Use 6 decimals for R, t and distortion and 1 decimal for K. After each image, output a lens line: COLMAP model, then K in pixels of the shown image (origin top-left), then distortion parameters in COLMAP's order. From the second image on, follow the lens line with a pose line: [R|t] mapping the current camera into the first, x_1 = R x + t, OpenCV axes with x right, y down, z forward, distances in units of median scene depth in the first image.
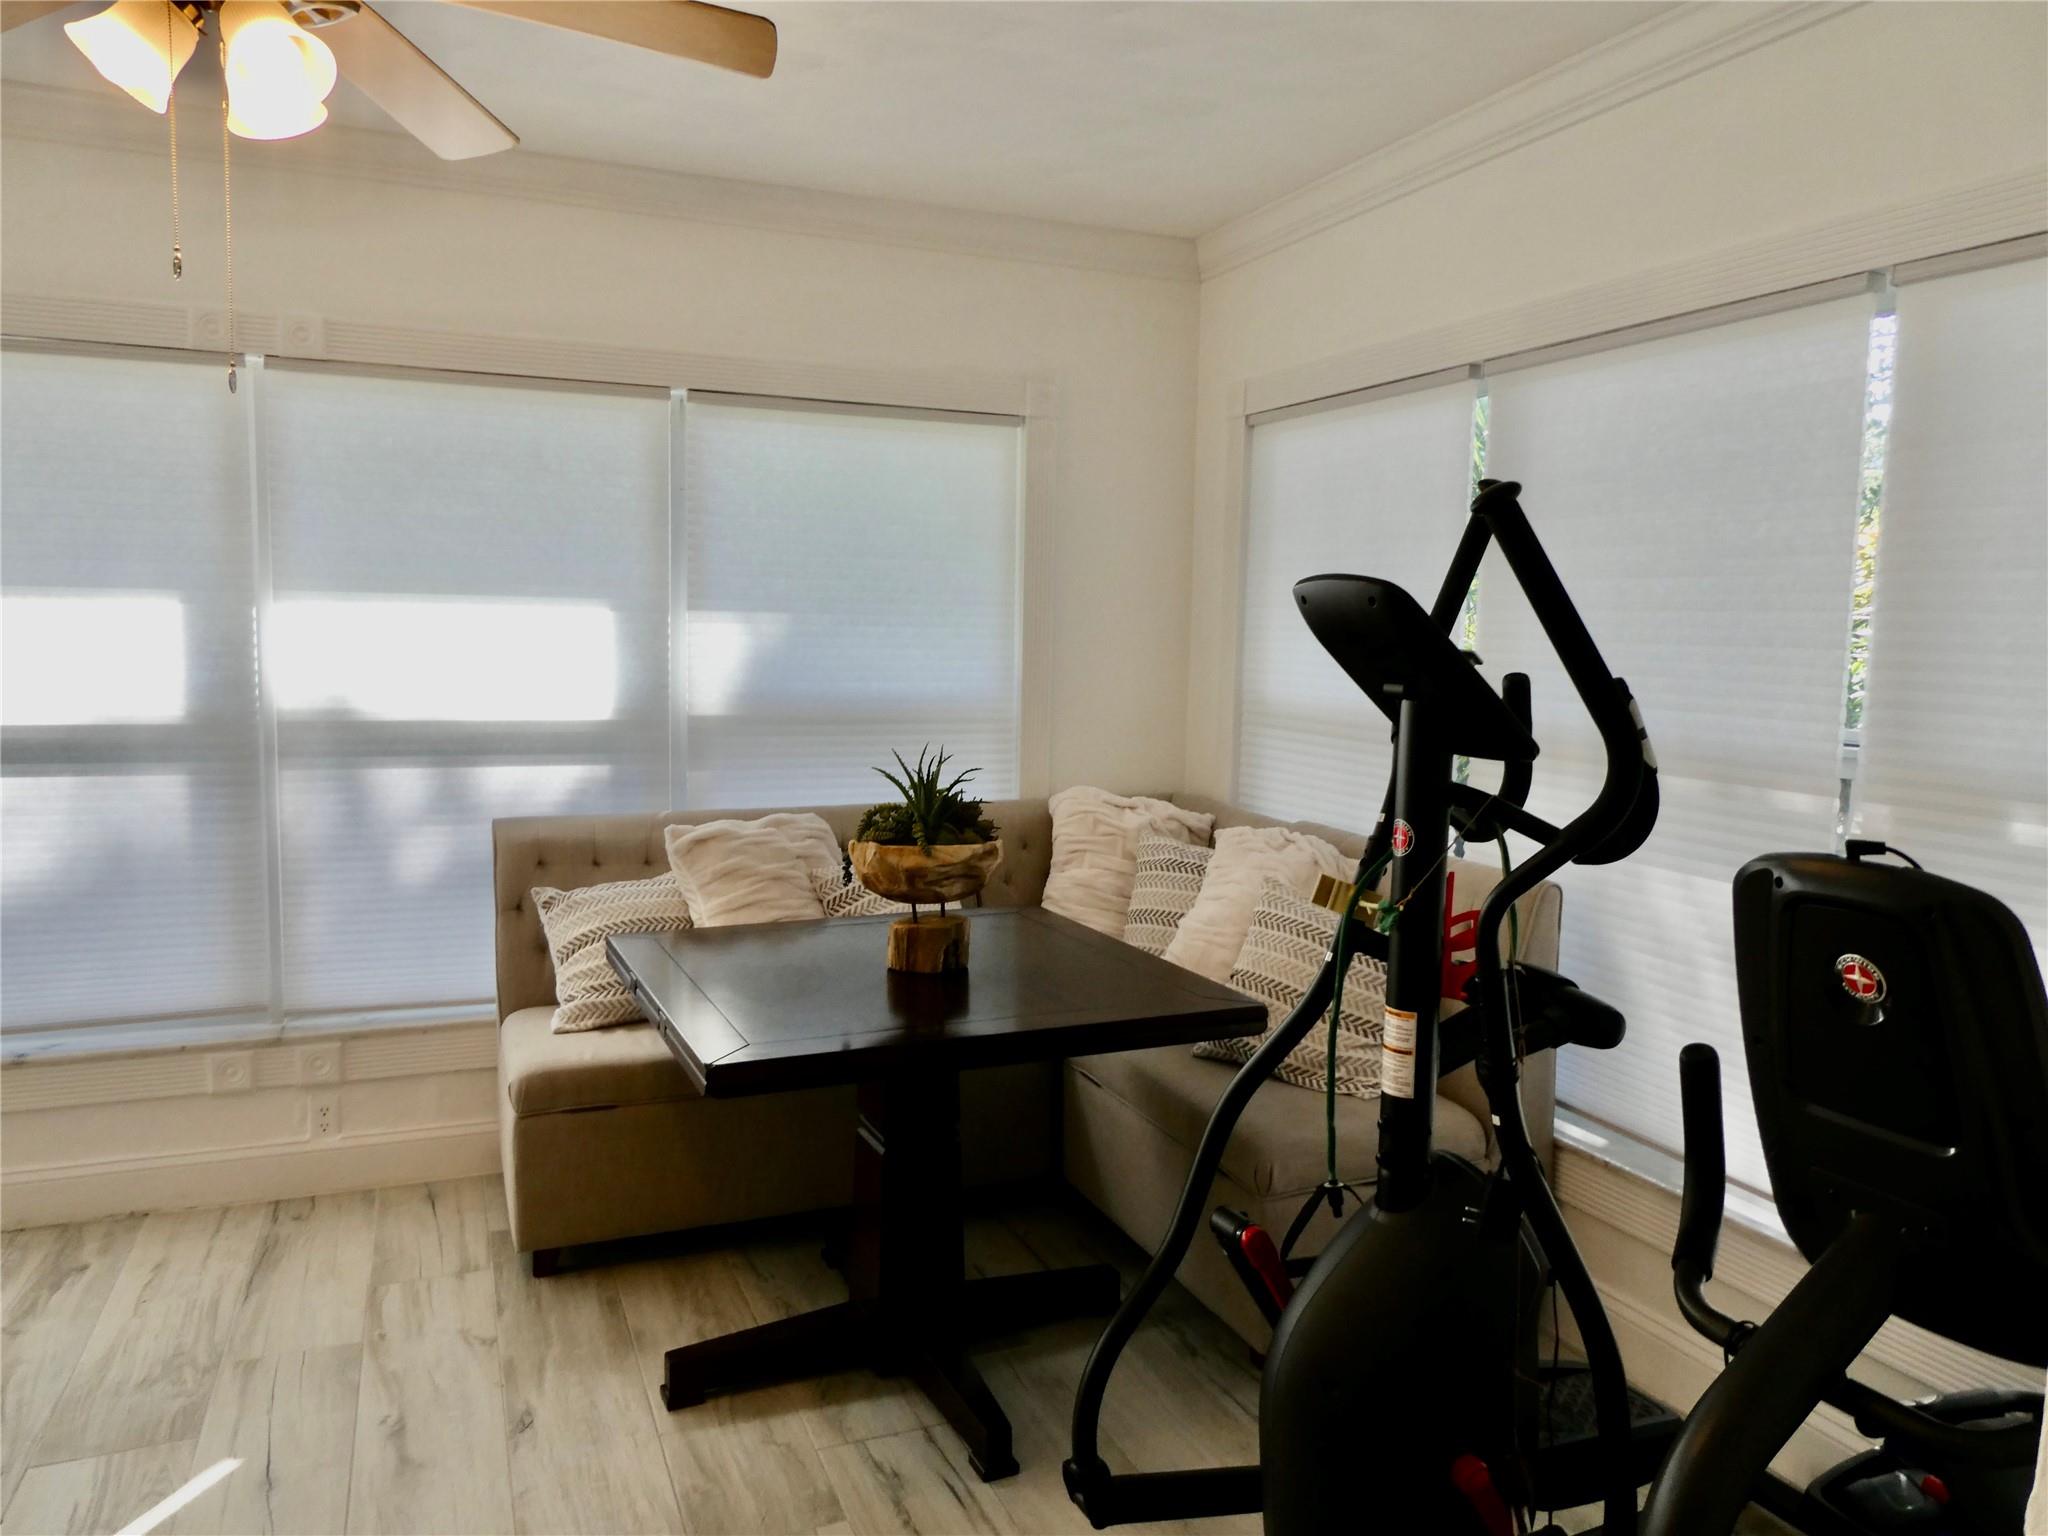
lens RADIAL K [[1417.6, 0, 1025.7], [0, 1417.6, 753.6], [0, 0, 1]] dist [-0.026443, -0.001571]
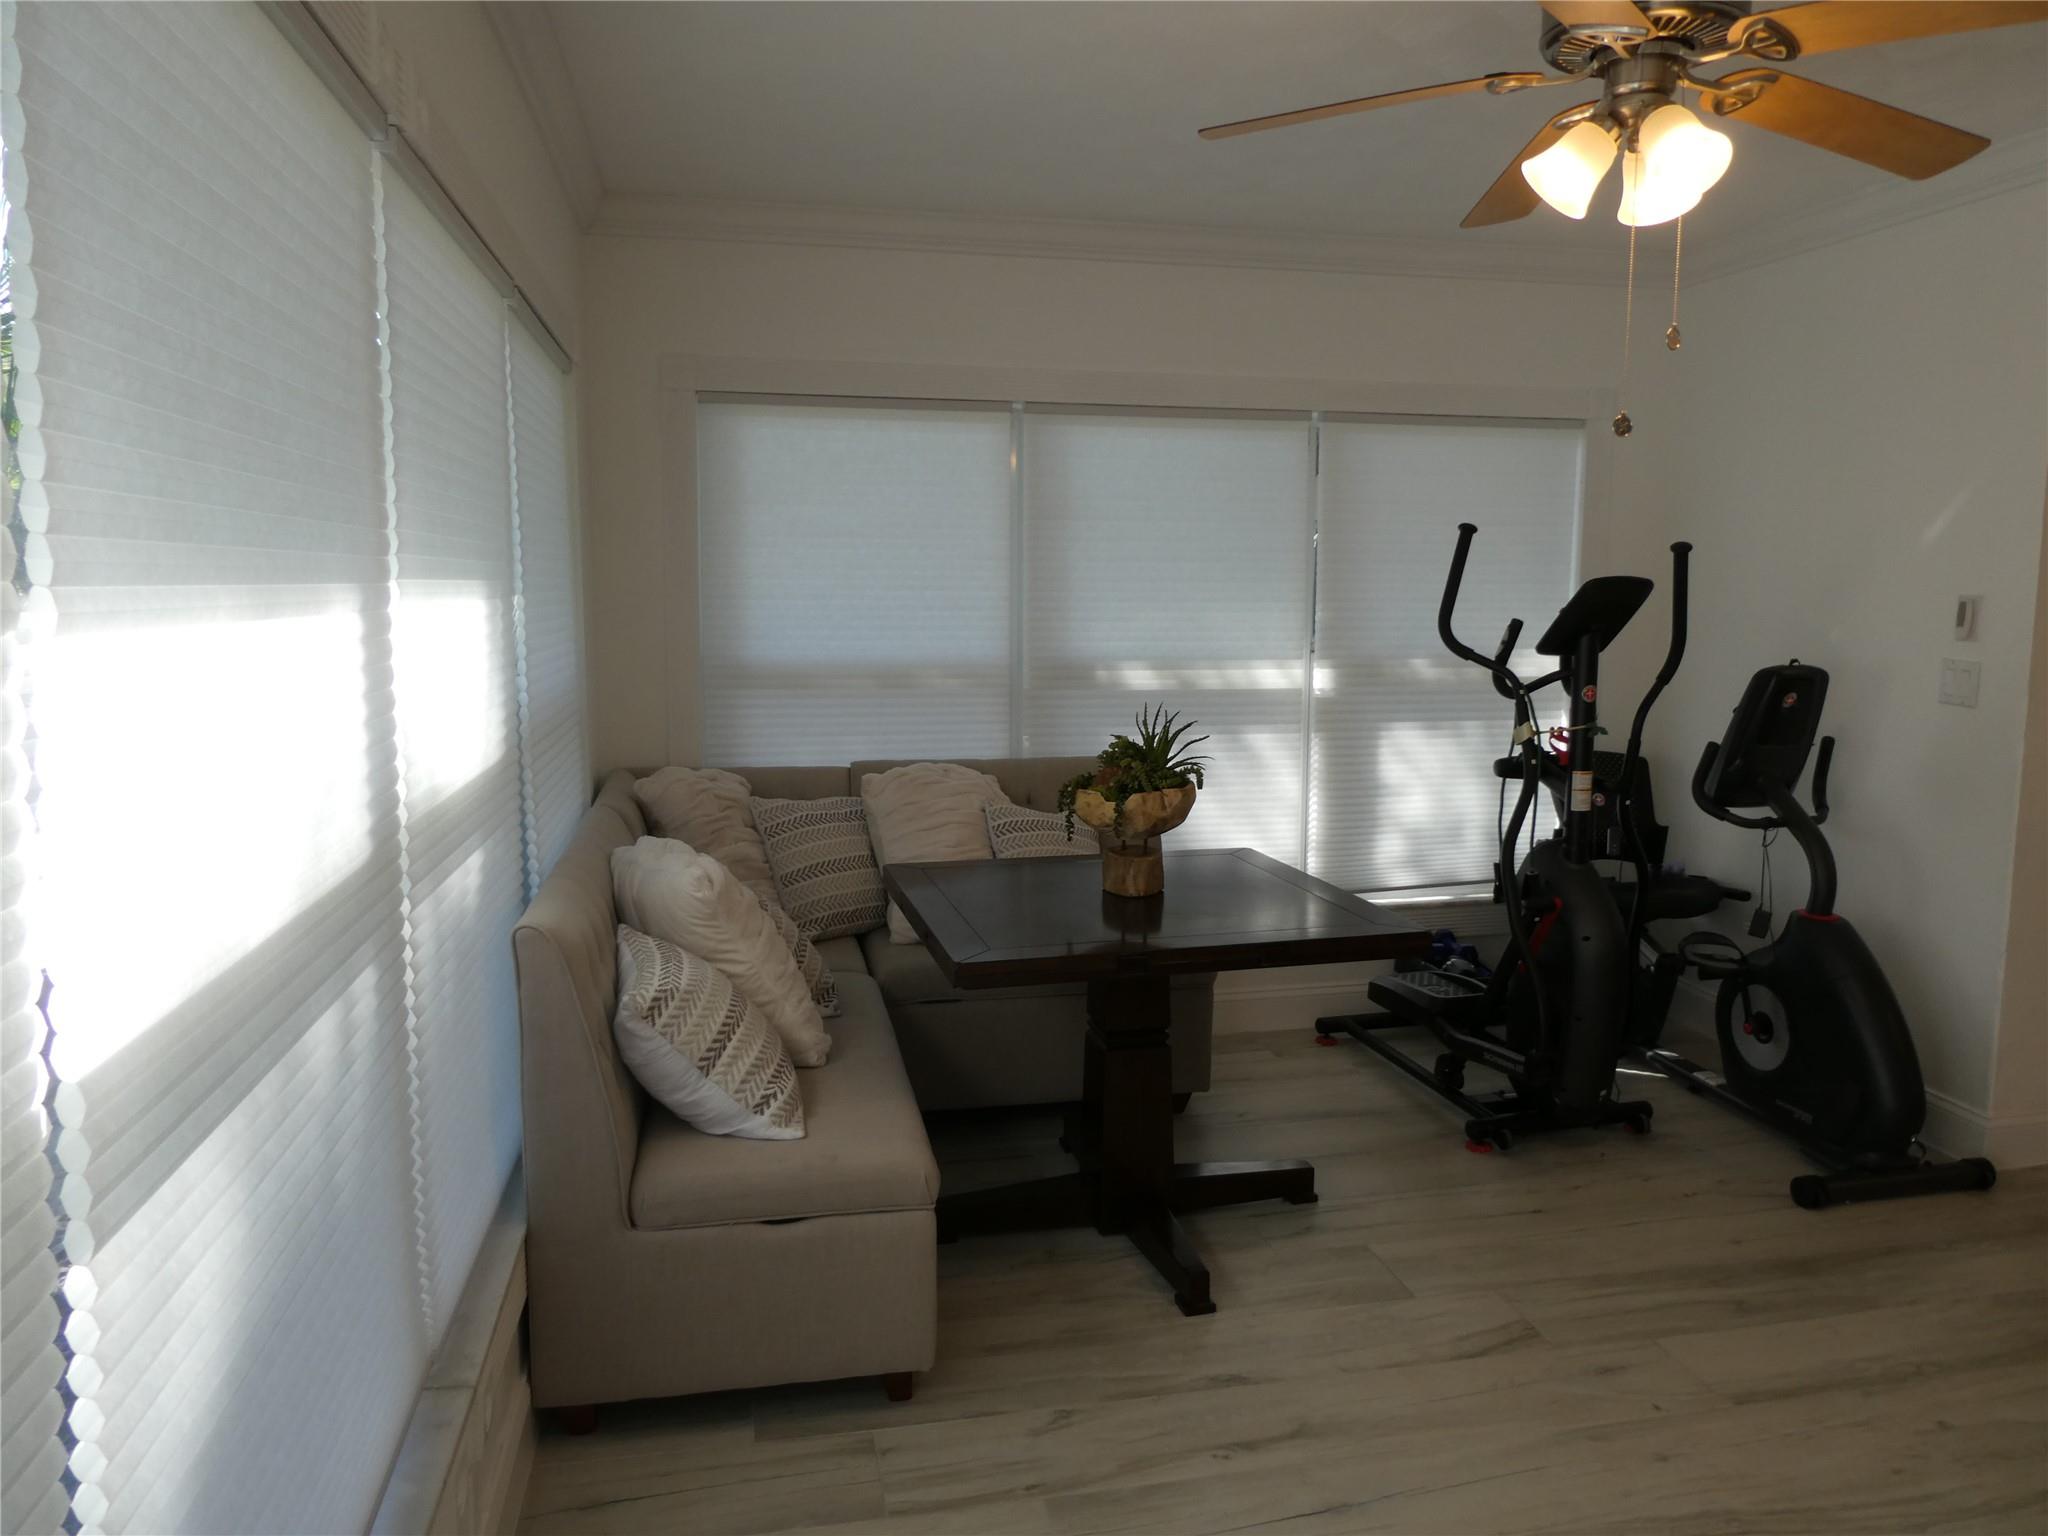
lens RADIAL K [[1464.0, 0, 1054.1], [0, 1464.0, 770.9], [0, 0, 1]] dist [-0.016591, -0.000794]
pose [[0.193504, -0.146811, 0.970053, -1.341008], [0.092172, 0.987088, 0.131002, -0.124401], [-0.976760, 0.064063, 0.204538, 0.854581]]
